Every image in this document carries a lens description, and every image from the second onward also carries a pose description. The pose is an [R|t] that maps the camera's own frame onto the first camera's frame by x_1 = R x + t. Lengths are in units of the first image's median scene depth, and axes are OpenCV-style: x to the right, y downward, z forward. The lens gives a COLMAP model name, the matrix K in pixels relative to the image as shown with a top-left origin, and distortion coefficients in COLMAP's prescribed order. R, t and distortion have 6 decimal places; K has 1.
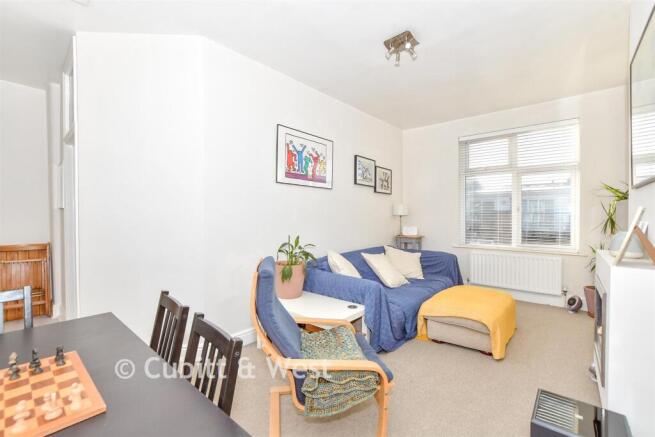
lens RADIAL K [[284.0, 0, 327.7], [0, 284.0, 218.4], [0, 0, 1]] dist [-0.002950, -0.000128]
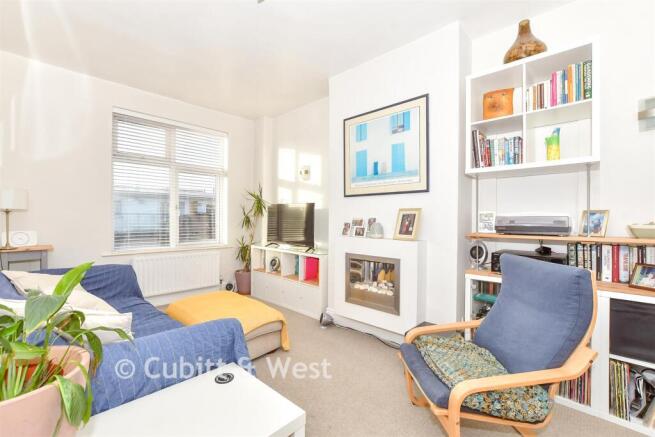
lens RADIAL K [[284.0, 0, 327.7], [0, 284.0, 217.7], [0, 0, 1]] dist [-0.002950, -0.000128]
pose [[0.081792, 0.000179, 0.996649, -0.240187], [0.001486, 0.999999, -0.000302, 0.004575], [-0.996648, 0.001506, 0.081792, 0.418205]]
